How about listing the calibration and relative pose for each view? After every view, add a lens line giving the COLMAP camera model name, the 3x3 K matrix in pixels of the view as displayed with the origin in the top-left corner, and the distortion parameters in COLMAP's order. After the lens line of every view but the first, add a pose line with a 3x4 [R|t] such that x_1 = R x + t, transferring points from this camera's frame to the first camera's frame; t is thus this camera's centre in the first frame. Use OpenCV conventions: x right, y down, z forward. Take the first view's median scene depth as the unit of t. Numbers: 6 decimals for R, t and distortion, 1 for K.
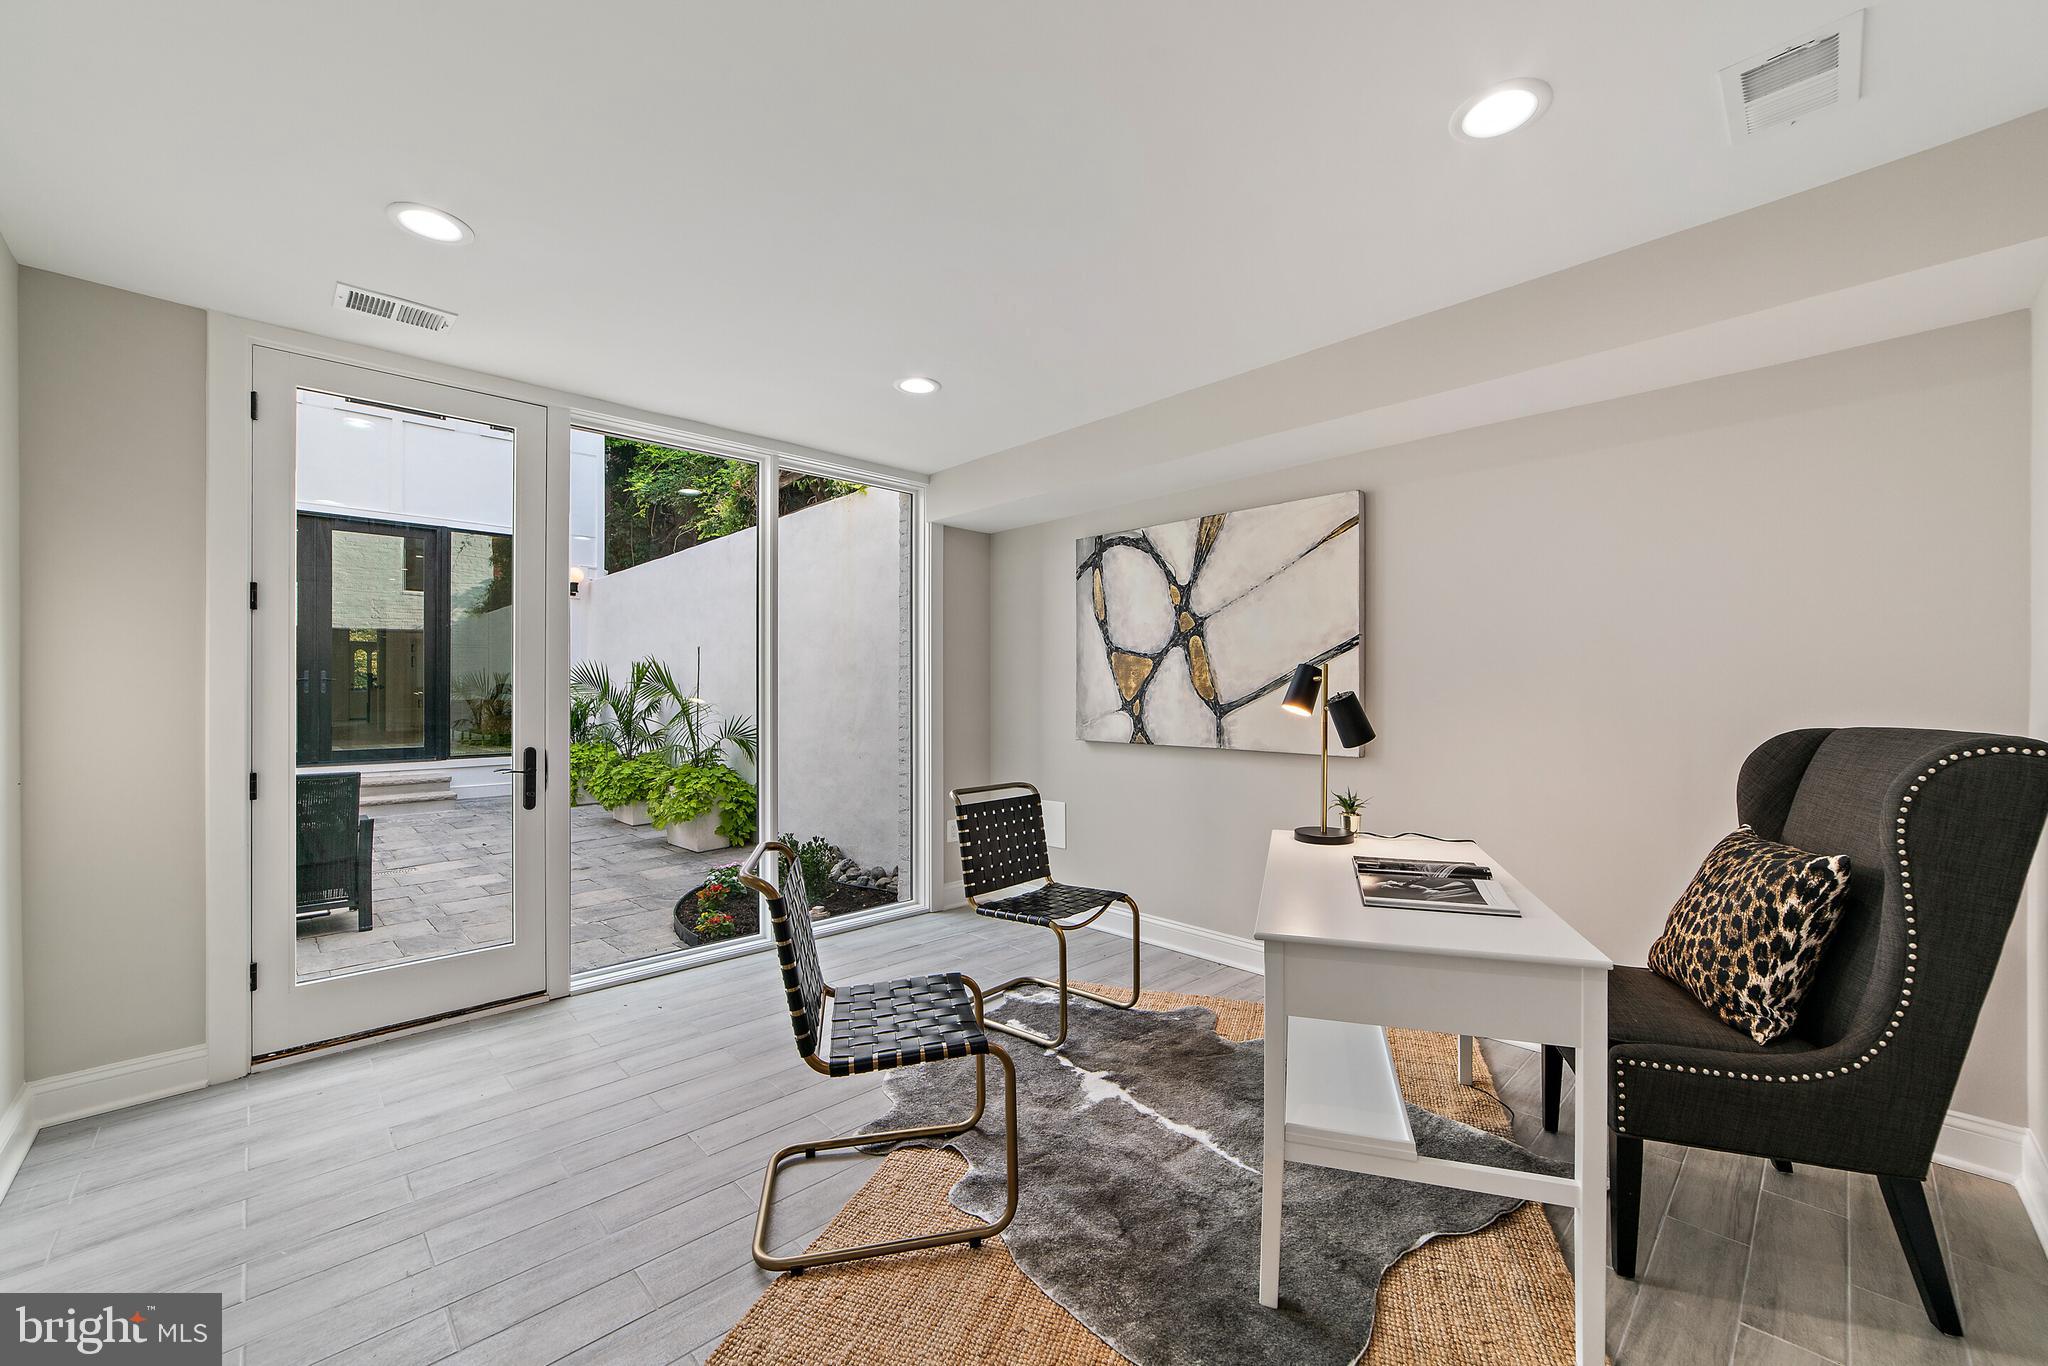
lens RADIAL K [[800.9, 0, 1029.3], [0, 800.9, 691.1], [0, 0, 1]] dist [-0.014326, 0.001609]
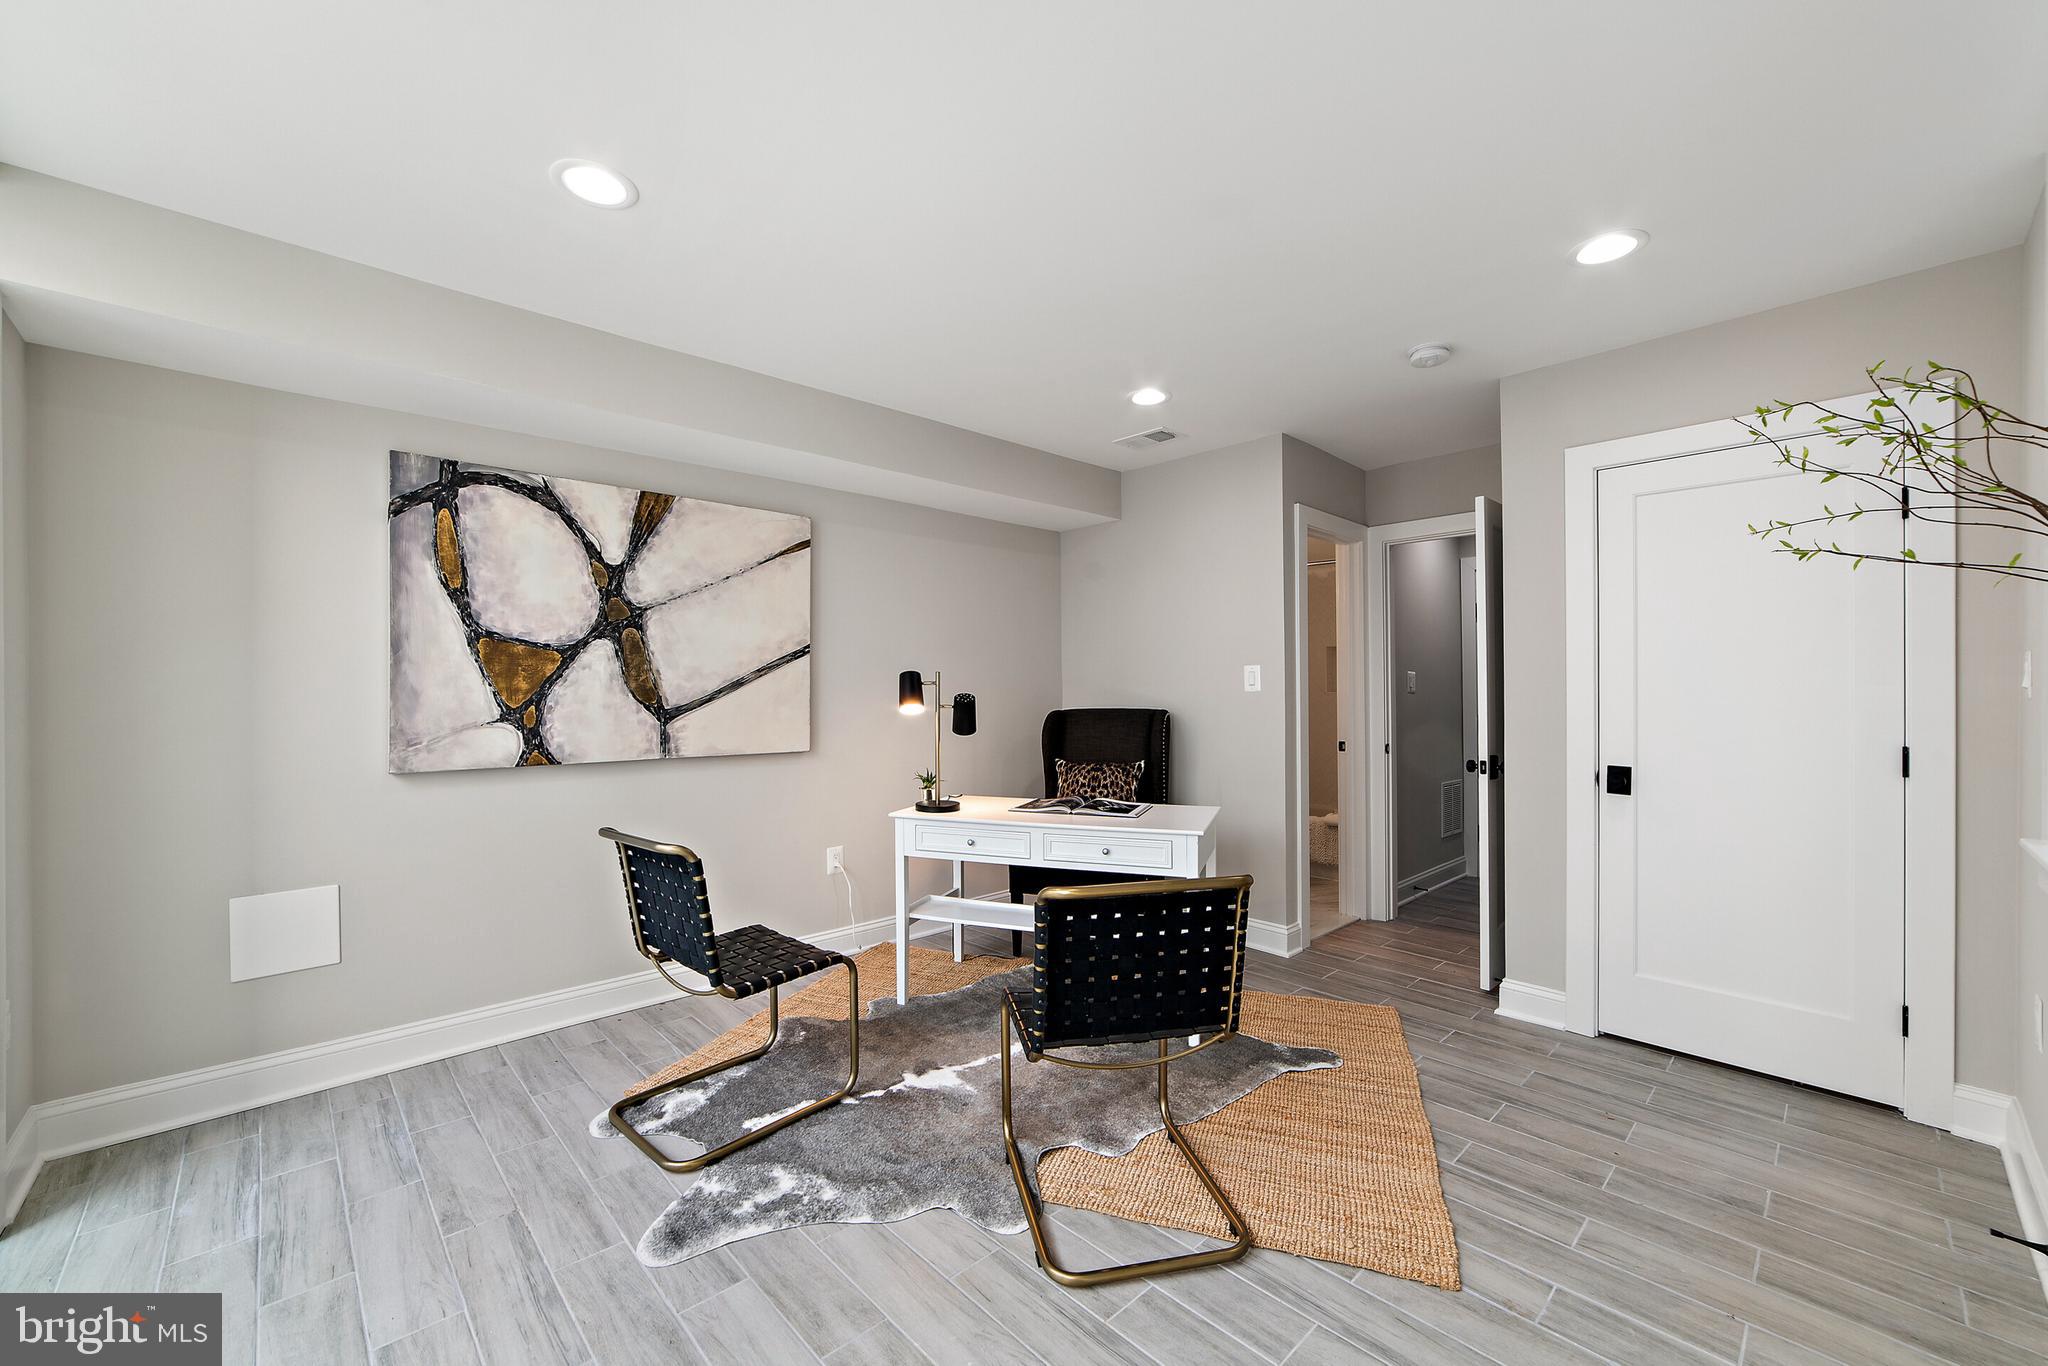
lens RADIAL K [[800.9, 0, 1029.0], [0, 800.9, 683.6], [0, 0, 1]] dist [-0.014326, 0.001609]
pose [[0.023950, 0.003227, 0.999708, -0.606590], [-0.003367, 0.999989, -0.003147, -0.009261], [-0.999707, -0.003291, 0.023961, 0.547257]]
